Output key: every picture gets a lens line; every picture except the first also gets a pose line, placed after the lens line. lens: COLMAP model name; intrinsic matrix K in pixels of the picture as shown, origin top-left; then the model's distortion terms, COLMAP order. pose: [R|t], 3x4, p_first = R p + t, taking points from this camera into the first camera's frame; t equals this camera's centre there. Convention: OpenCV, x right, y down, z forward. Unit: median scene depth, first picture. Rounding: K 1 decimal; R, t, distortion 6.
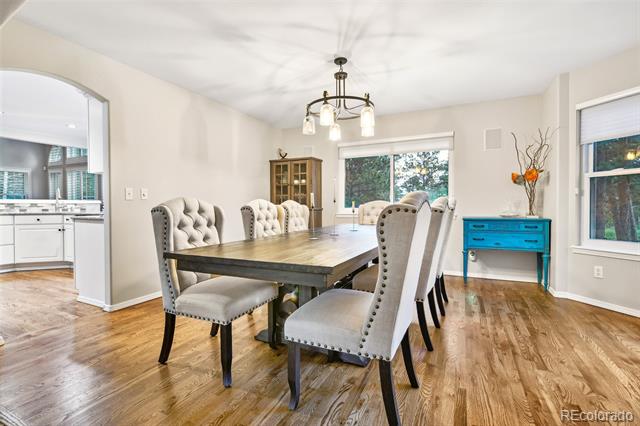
lens RADIAL K [[298.9, 0, 300.3], [0, 298.9, 207.8], [0, 0, 1]] dist [-0.000269, 0.000138]
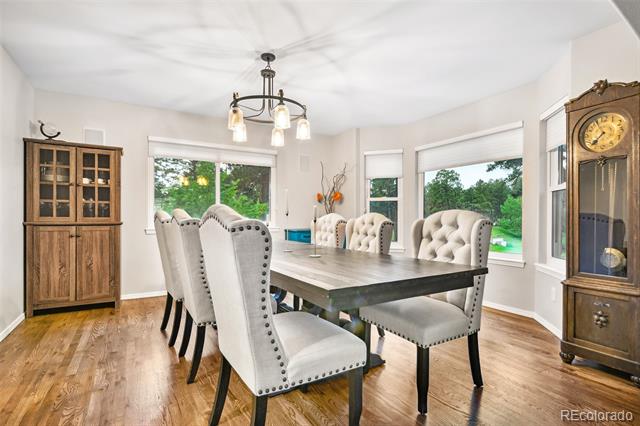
lens RADIAL K [[330.6, 0, 319.5], [0, 330.6, 217.6], [0, 0, 1]] dist [-0.002580, -0.000892]
pose [[0.525044, 0.007391, 0.851043, -0.566703], [0.000794, 0.999958, -0.009174, -0.002843], [-0.851075, 0.005492, 0.525015, 0.323966]]
